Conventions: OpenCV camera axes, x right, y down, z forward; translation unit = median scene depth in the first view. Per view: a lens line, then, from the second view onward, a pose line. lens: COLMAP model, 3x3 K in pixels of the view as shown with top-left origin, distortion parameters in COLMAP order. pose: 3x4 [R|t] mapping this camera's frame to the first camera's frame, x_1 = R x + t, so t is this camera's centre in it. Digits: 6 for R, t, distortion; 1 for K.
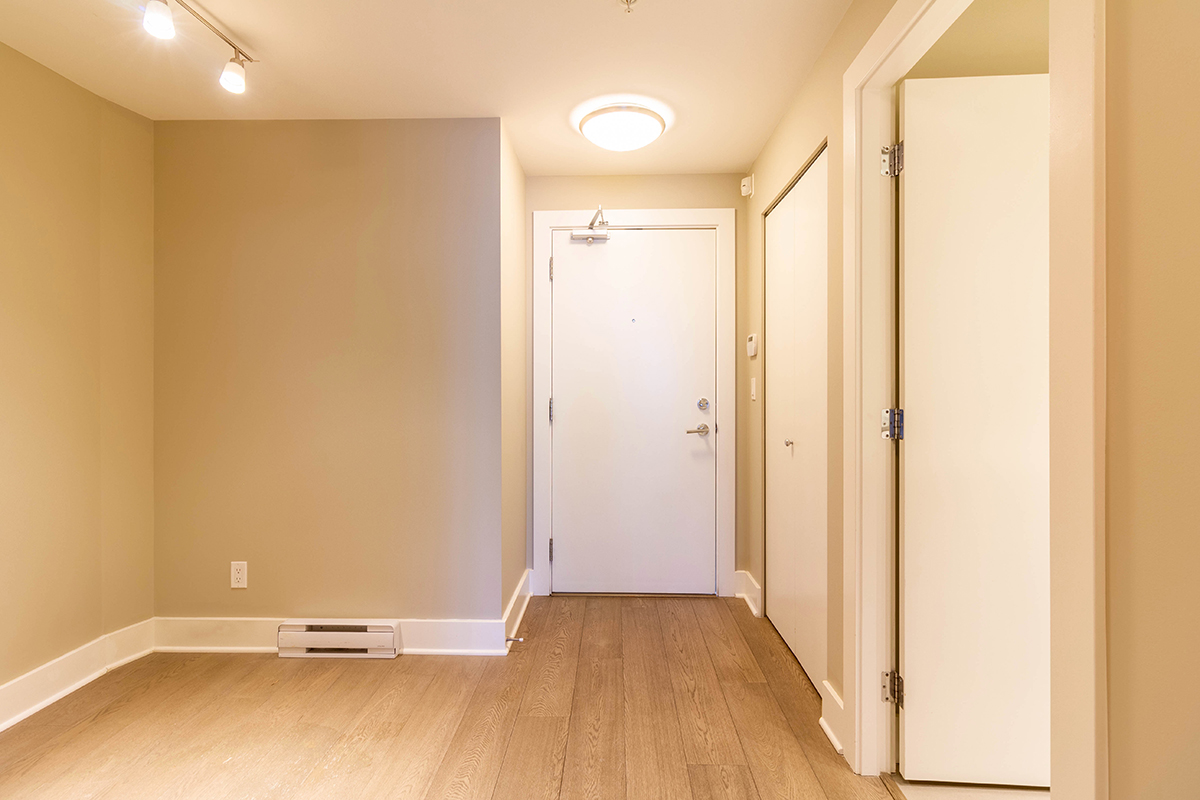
lens RADIAL K [[568.9, 0, 610.5], [0, 568.9, 388.9], [0, 0, 1]] dist [0.002364, 0.000718]
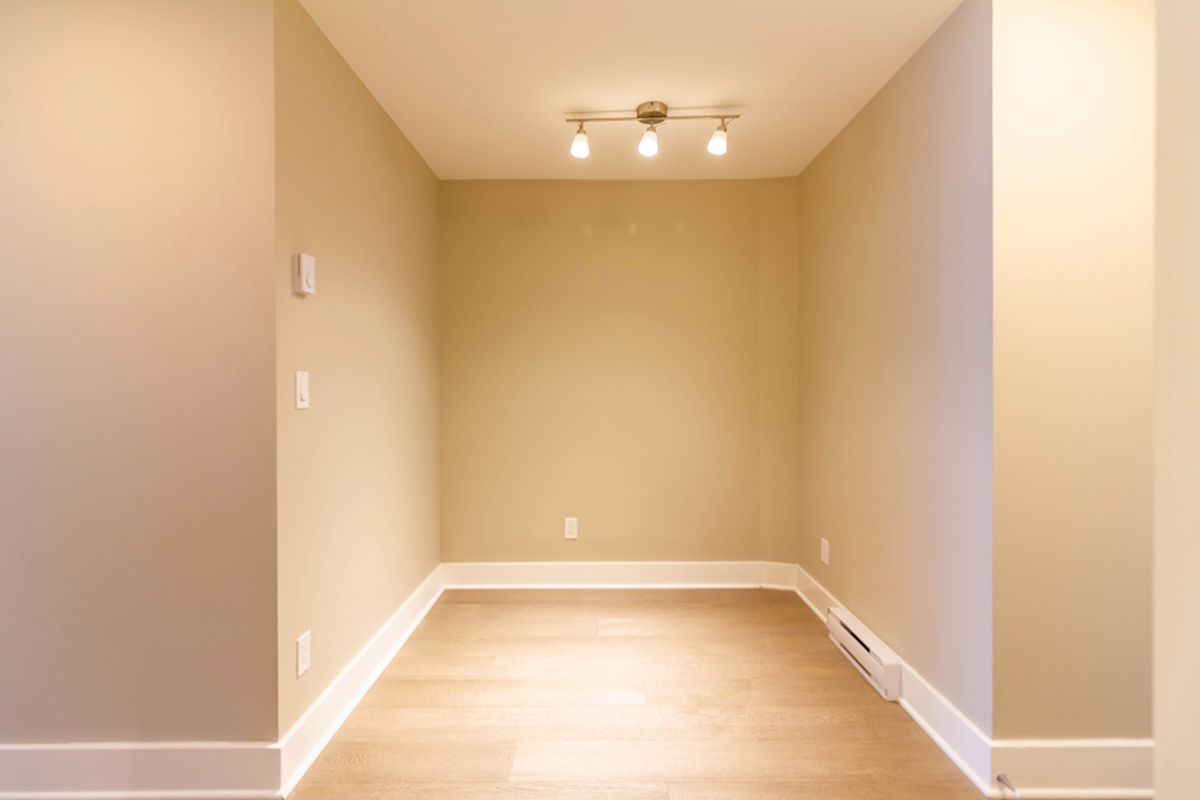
lens RADIAL K [[568.9, 0, 610.5], [0, 568.9, 388.9], [0, 0, 1]] dist [0.002364, 0.000718]
pose [[-0.003536, 0.004957, -0.999981, 0.516750], [0.003721, 0.999981, 0.004944, -0.001121], [0.999987, -0.003704, -0.003554, 0.640662]]
